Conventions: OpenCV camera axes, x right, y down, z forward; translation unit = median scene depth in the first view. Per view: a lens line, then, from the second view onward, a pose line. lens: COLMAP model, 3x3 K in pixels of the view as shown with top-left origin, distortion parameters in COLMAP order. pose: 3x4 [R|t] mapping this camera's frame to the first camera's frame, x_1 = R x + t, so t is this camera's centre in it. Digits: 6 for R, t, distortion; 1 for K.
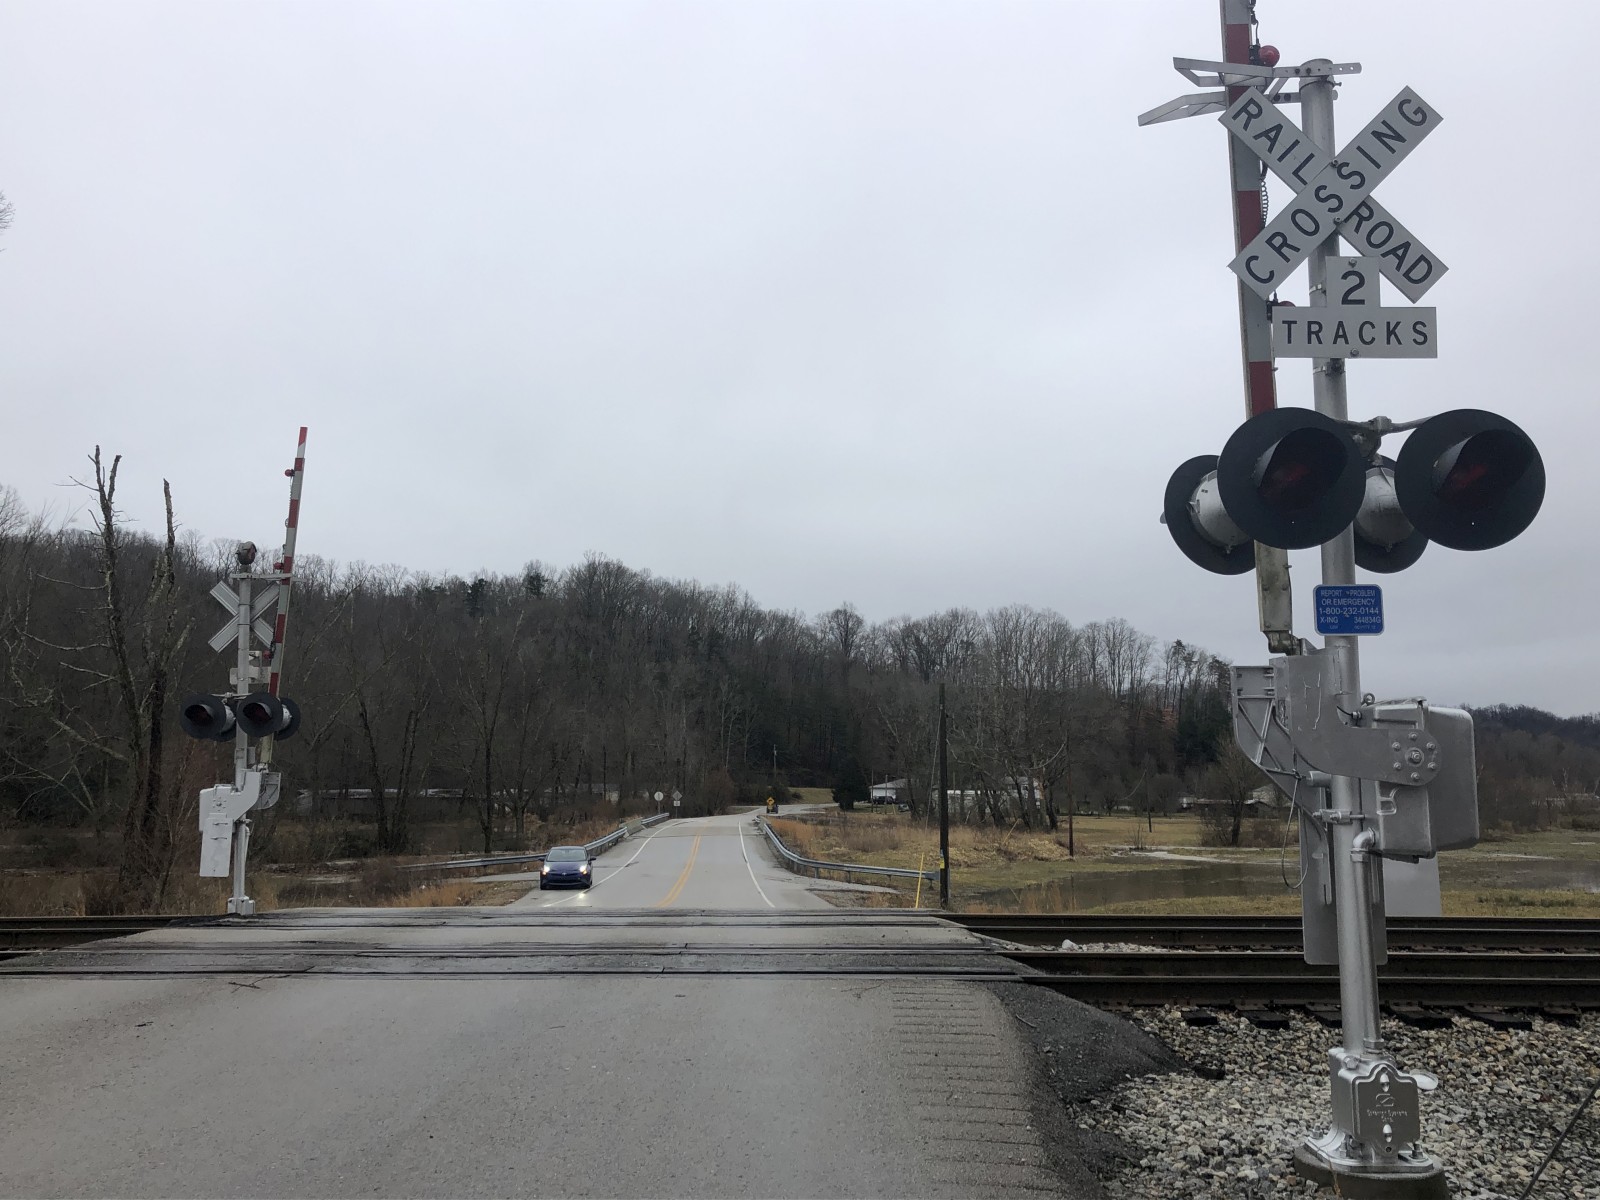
lens RADIAL K [[1403.8, 0, 810.5], [0, 1403.8, 560.4], [0, 0, 1]] dist [0.041260, -0.060269]
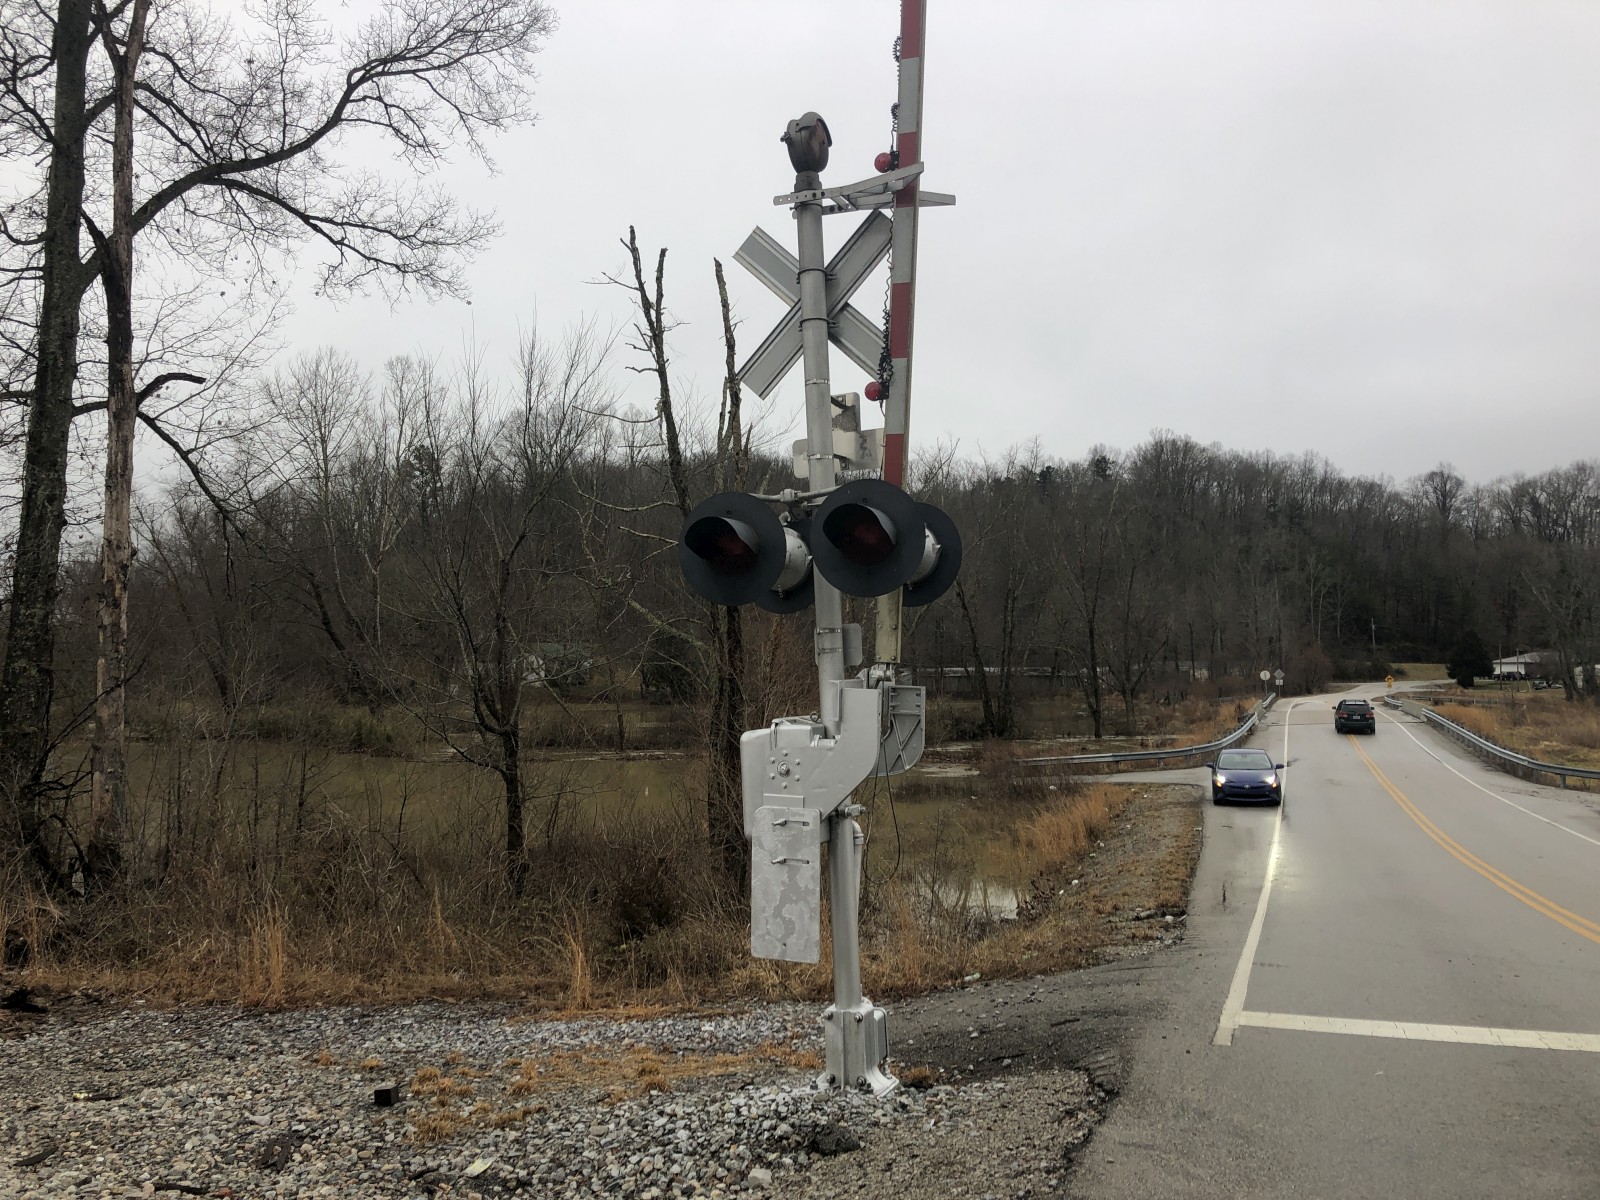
lens RADIAL K [[1272.3, 0, 806.6], [0, 1272.3, 595.5], [0, 0, 1]] dist [0.005069, -0.031444]
pose [[0.915981, -0.030497, -0.400062, -0.036950], [0.073225, 0.993067, 0.091954, 0.012633], [0.394484, -0.113523, 0.911864, 0.093546]]
